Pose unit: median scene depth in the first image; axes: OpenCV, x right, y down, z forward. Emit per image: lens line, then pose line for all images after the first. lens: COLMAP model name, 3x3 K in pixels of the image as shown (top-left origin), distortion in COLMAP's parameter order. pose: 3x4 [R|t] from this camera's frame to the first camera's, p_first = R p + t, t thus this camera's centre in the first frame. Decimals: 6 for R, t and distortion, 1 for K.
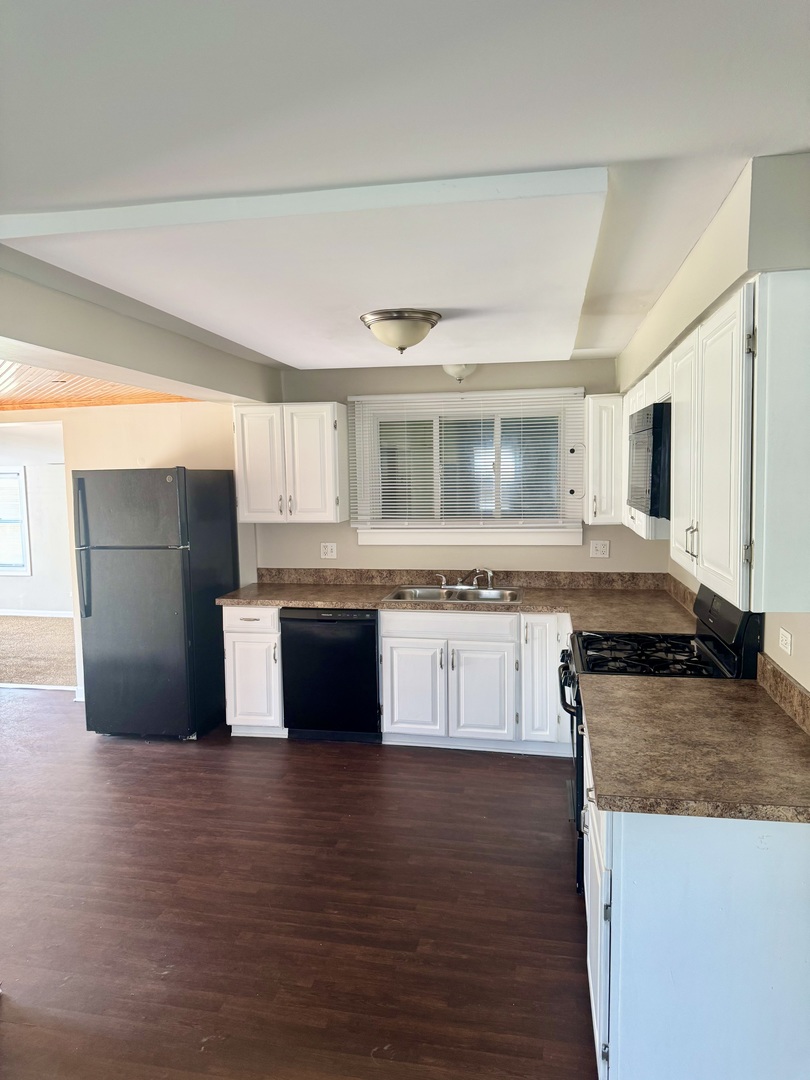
lens RADIAL K [[759.0, 0, 405.0], [0, 759.0, 540.0], [0, 0, 1]] dist [0.093686, -0.123320]
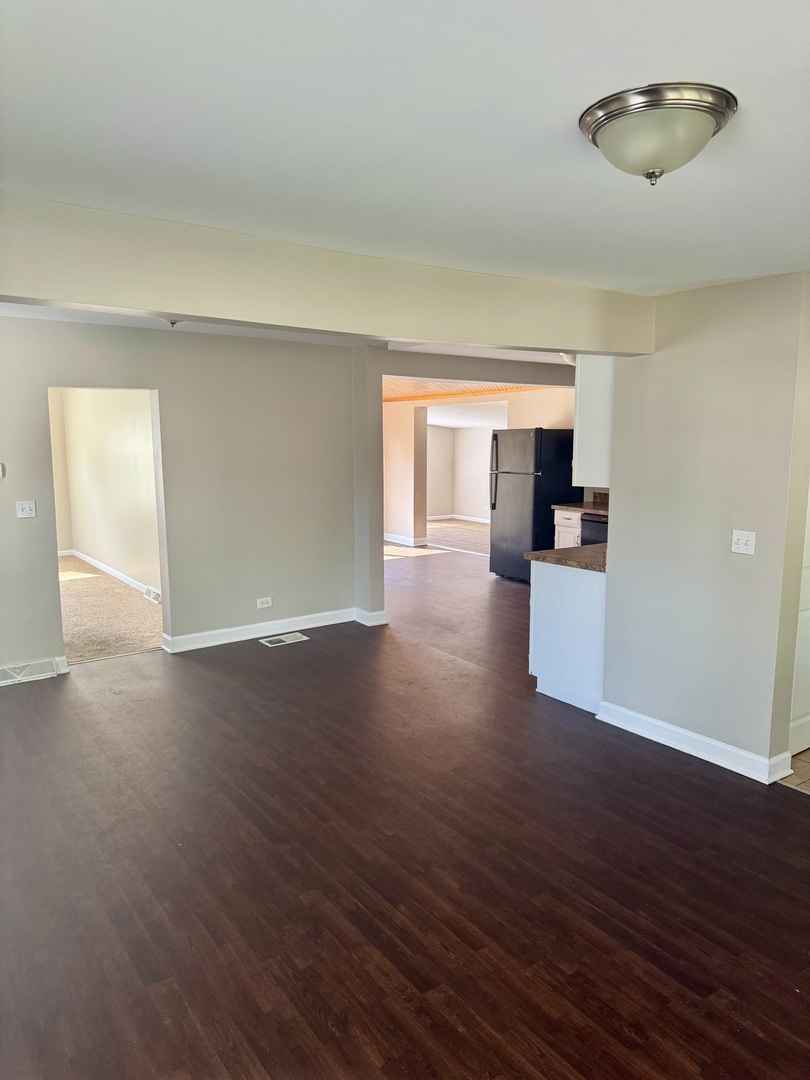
lens RADIAL K [[759.0, 0, 405.0], [0, 759.0, 540.0], [0, 0, 1]] dist [0.093686, -0.123320]
pose [[0.730510, 0.106516, -0.674544, 0.647961], [-0.065250, 0.994129, 0.086317, 0.027617], [0.679777, -0.019042, 0.733171, -0.462109]]
